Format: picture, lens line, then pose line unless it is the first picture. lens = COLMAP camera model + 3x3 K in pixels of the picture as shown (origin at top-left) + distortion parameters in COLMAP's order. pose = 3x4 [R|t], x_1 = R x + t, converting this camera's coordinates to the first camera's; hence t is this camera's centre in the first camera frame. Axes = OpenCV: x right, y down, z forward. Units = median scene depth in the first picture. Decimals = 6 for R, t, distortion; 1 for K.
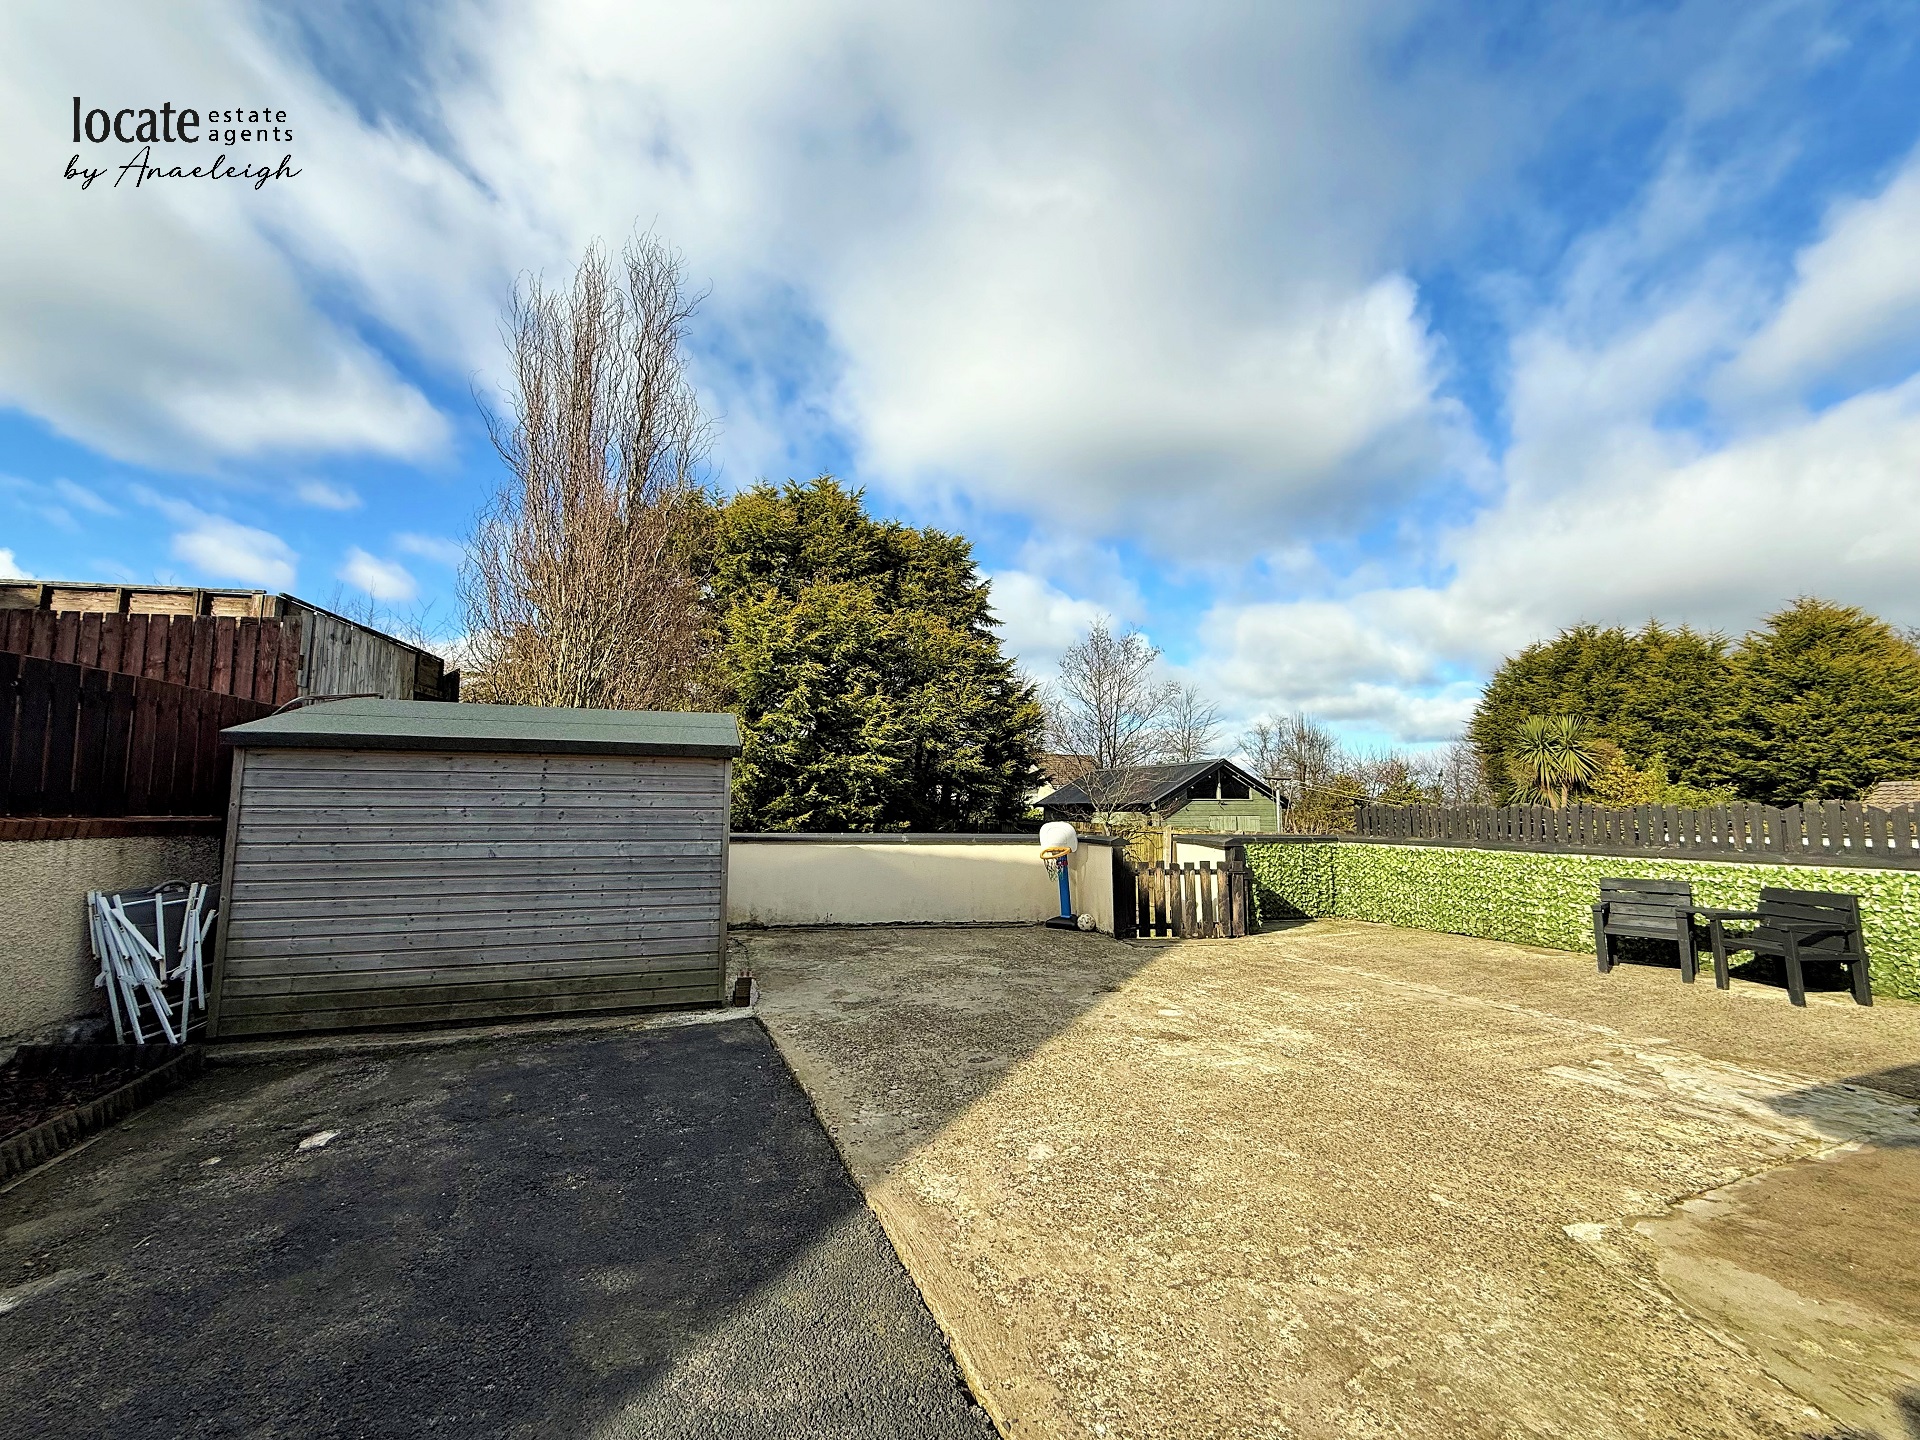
lens RADIAL K [[763.5, 0, 945.8], [0, 763.5, 731.7], [0, 0, 1]] dist [0.001310, -0.000428]
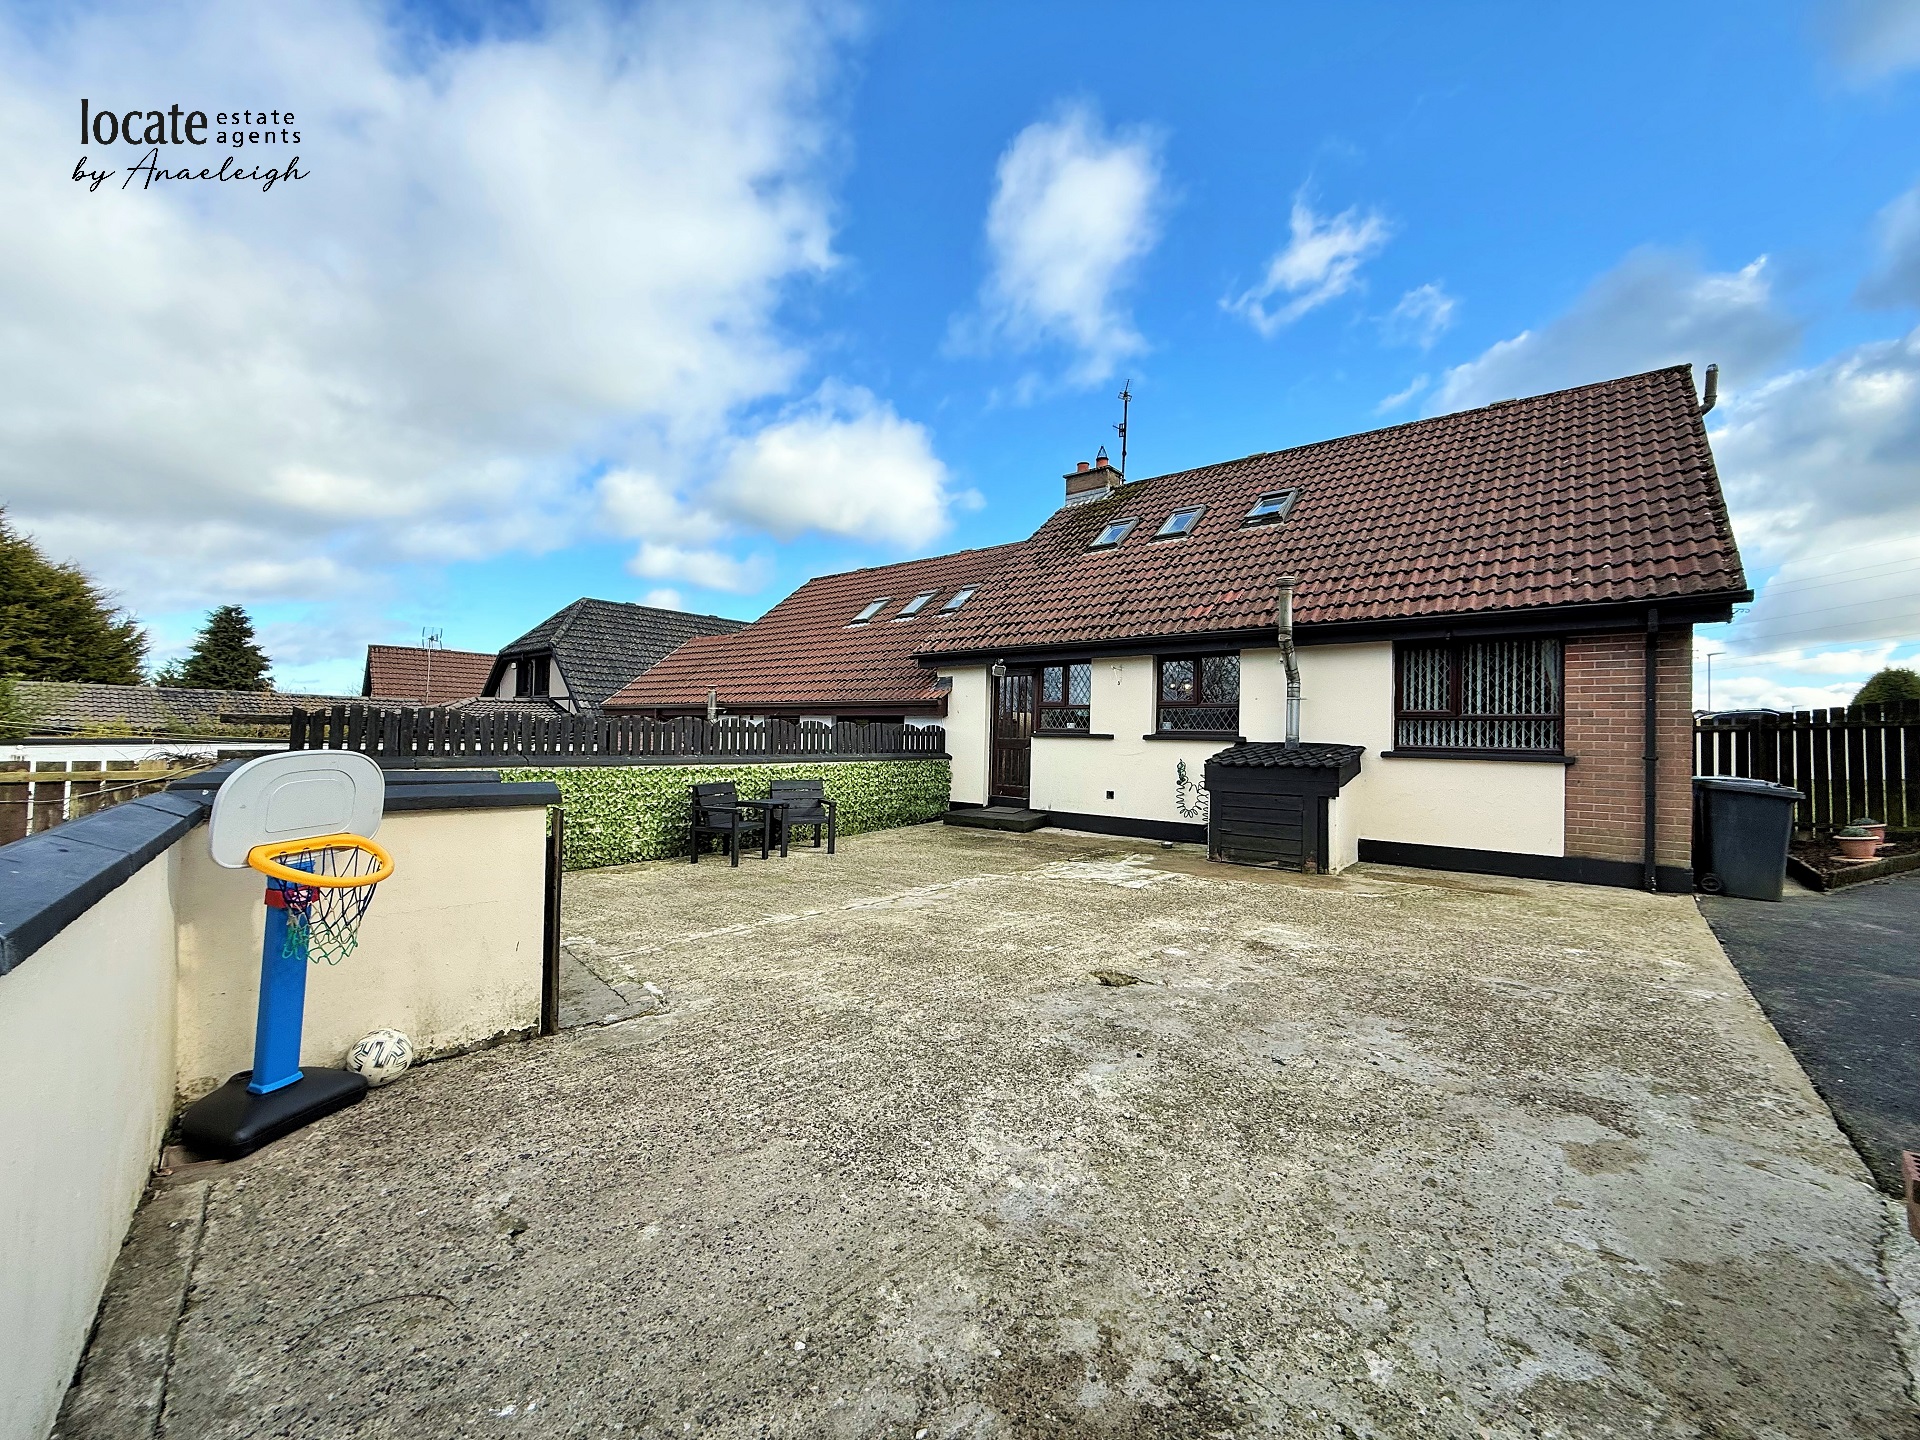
lens RADIAL K [[763.5, 0, 953.3], [0, 763.5, 711.0], [0, 0, 1]] dist [0.001310, -0.000428]
pose [[-0.476725, 0.014022, 0.878941, -0.370281], [-0.109721, 0.991104, -0.075322, 0.174694], [-0.872178, -0.132346, -0.470946, 1.639633]]
